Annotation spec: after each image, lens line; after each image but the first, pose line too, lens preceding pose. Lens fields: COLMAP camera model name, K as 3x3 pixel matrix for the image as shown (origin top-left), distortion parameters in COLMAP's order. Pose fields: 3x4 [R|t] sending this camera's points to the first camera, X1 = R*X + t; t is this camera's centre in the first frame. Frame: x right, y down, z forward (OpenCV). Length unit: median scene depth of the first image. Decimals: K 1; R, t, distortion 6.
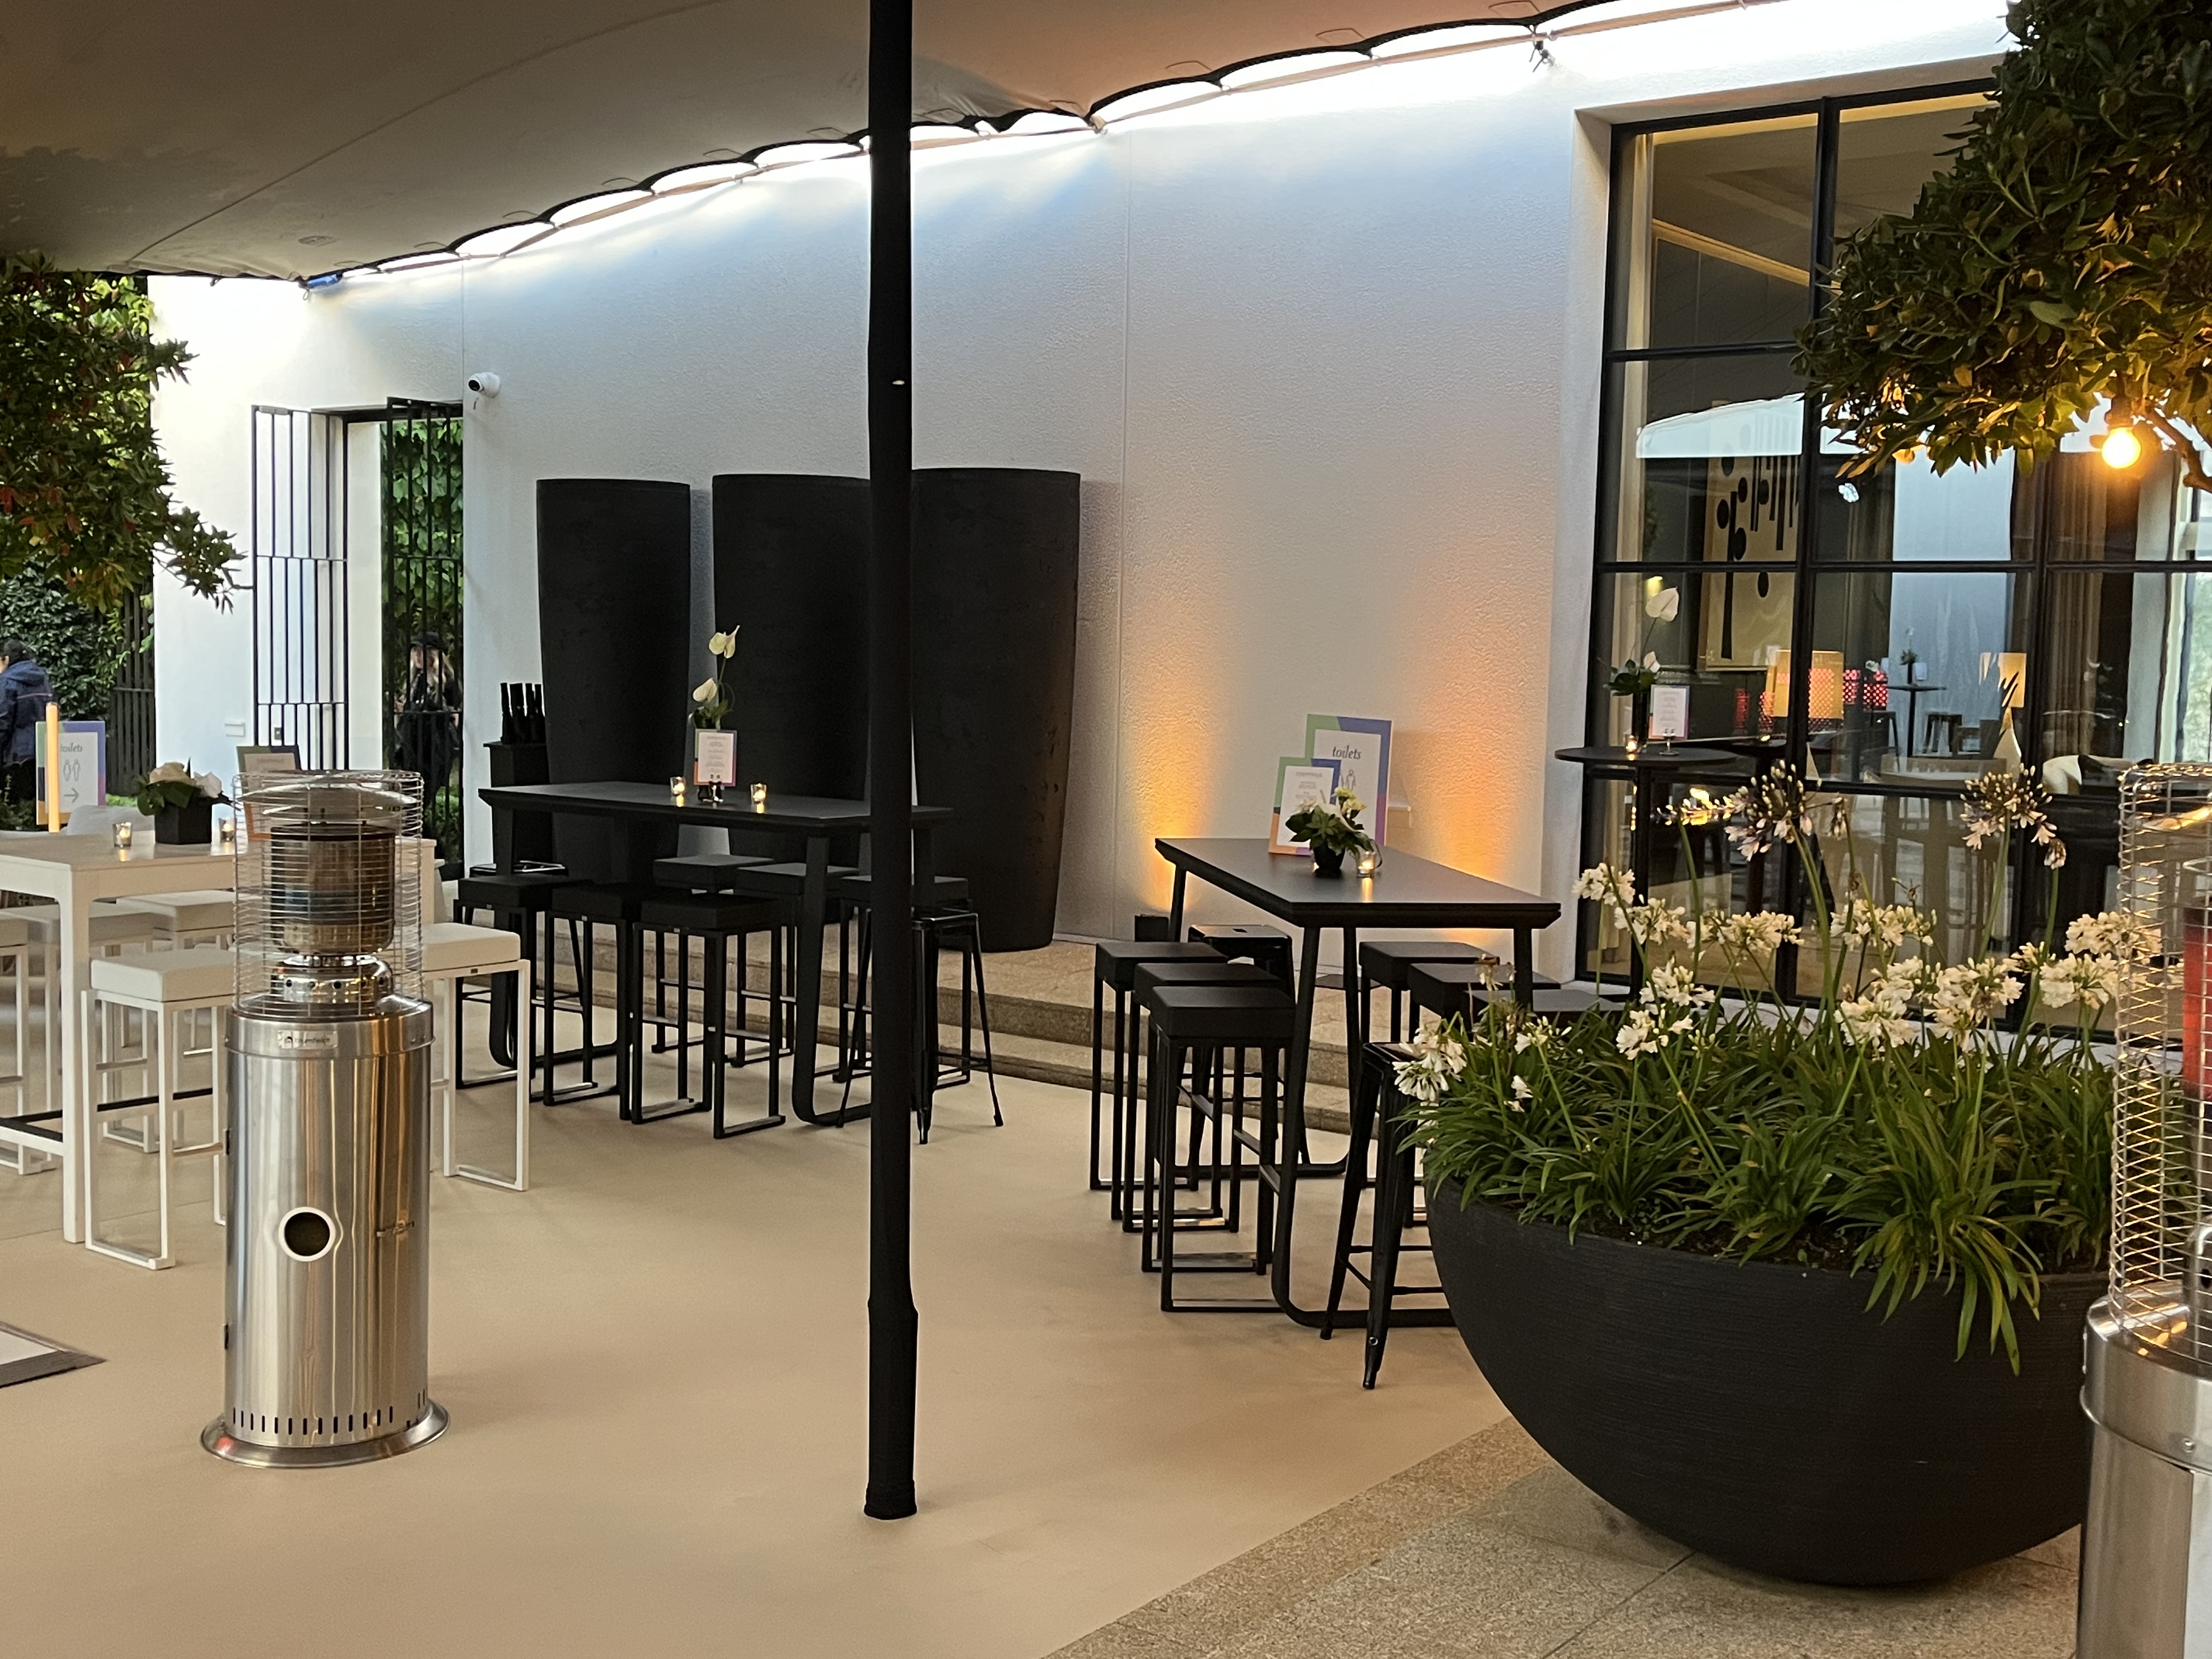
lens RADIAL K [[2347.3, 0, 1102.4], [0, 2347.3, 843.6], [0, 0, 1]] dist [0.134095, -0.381740]
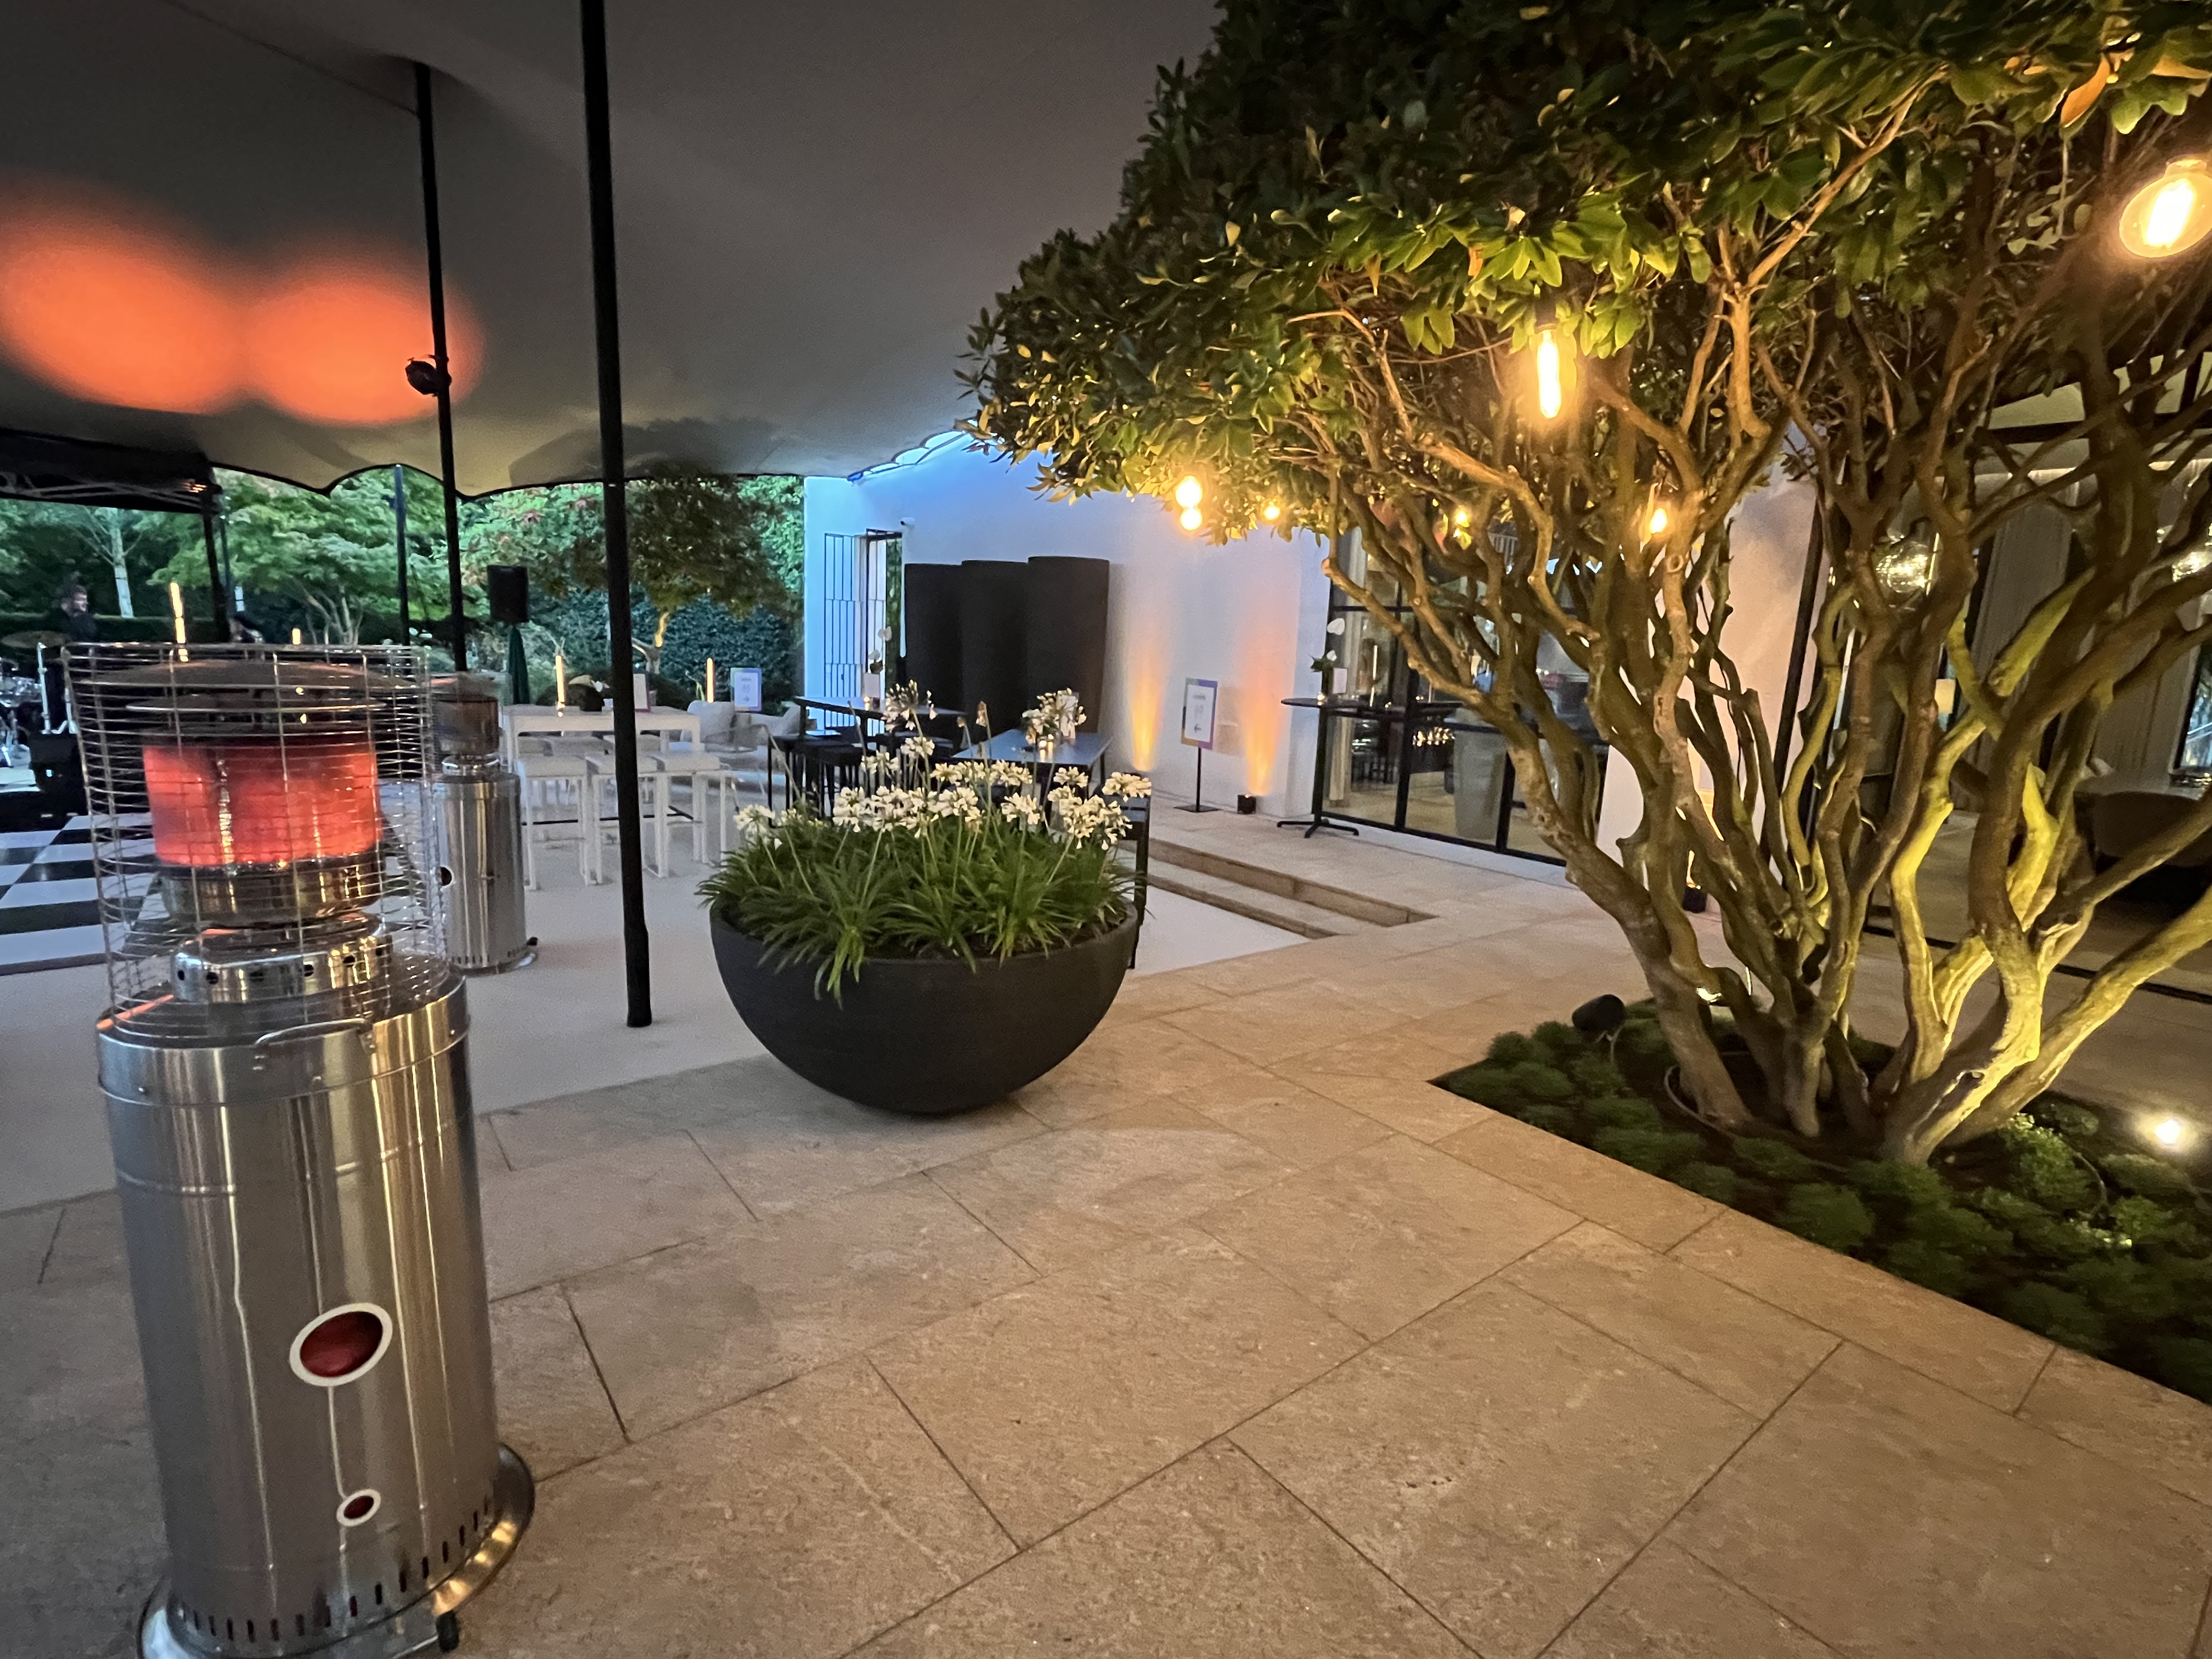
lens RADIAL K [[1051.1, 0, 1106.0], [0, 1051.1, 829.5], [0, 0, 1]] dist [-0.002327, -0.000626]
pose [[0.970374, 0.066317, -0.232326, 0.287863], [-0.047292, 0.995126, 0.086530, 0.001341], [0.236933, -0.072979, 0.968781, 0.098812]]
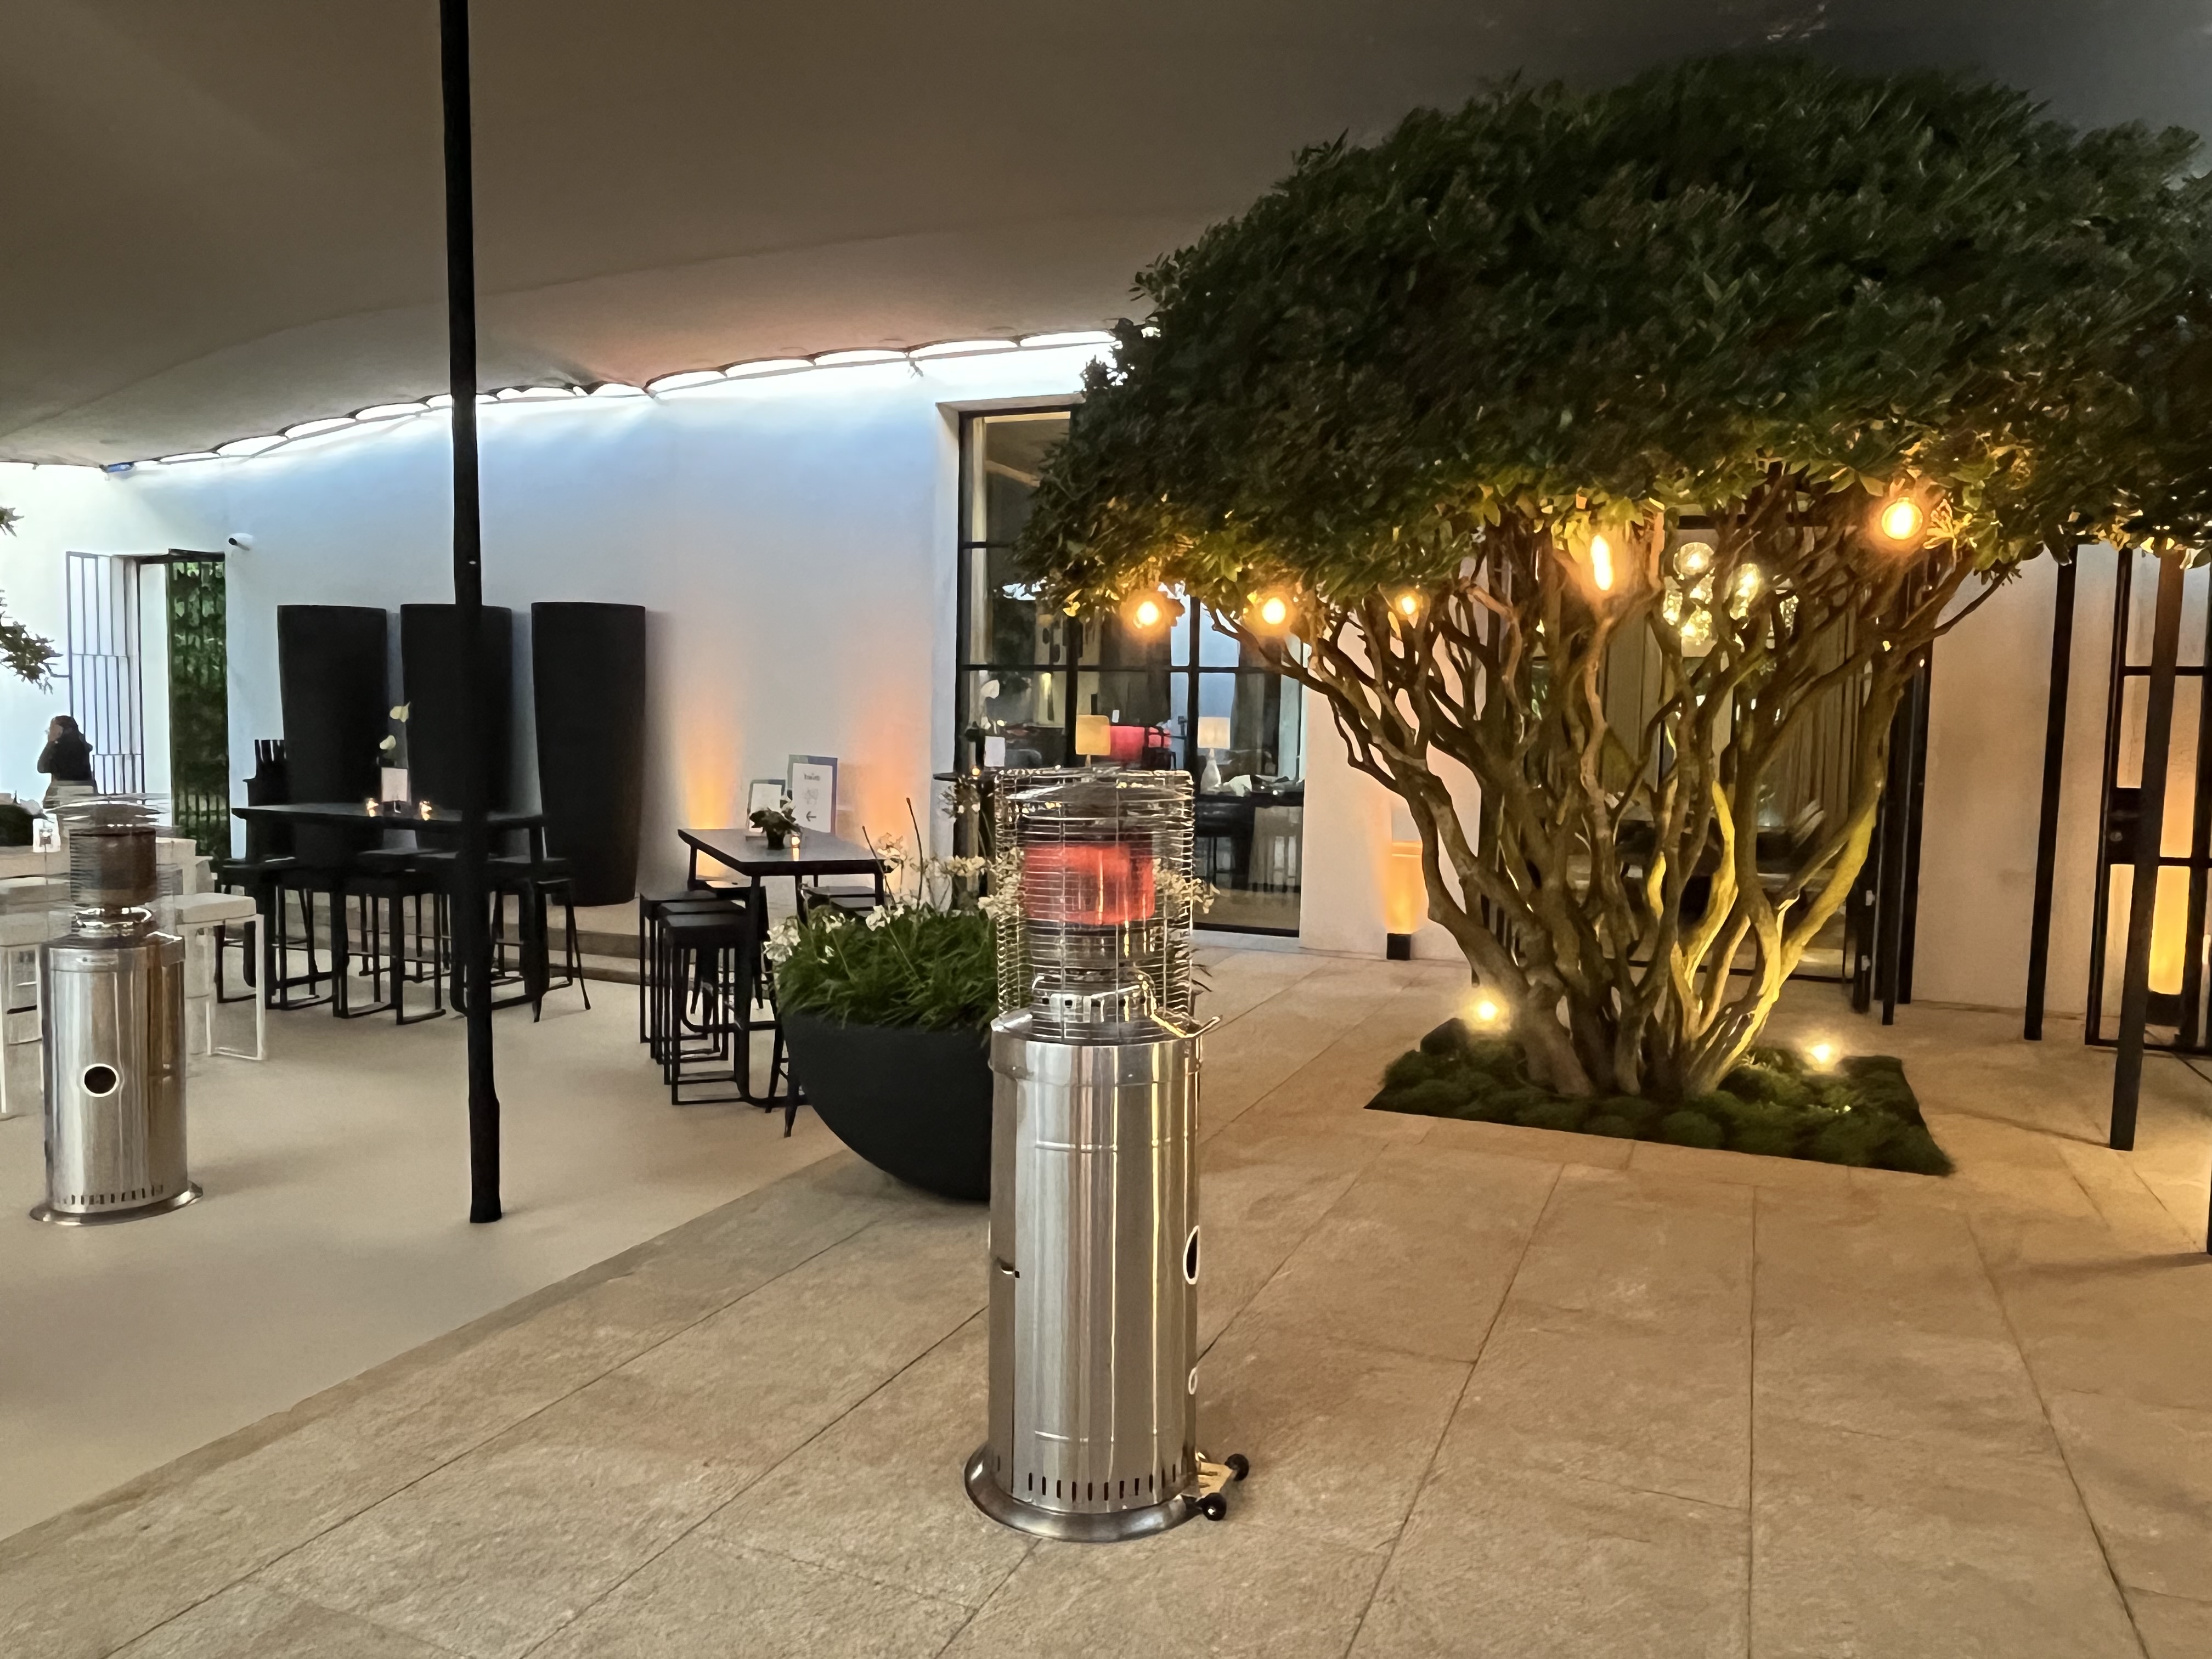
lens RADIAL K [[1504.9, 0, 1106.0], [0, 1504.9, 829.5], [0, 0, 1]] dist [-0.000051, -0.010019]
pose [[0.967313, -0.021570, 0.252668, 0.041372], [0.023014, 0.999731, -0.002760, 0.006941], [-0.252541, 0.008485, 0.967549, -0.093465]]
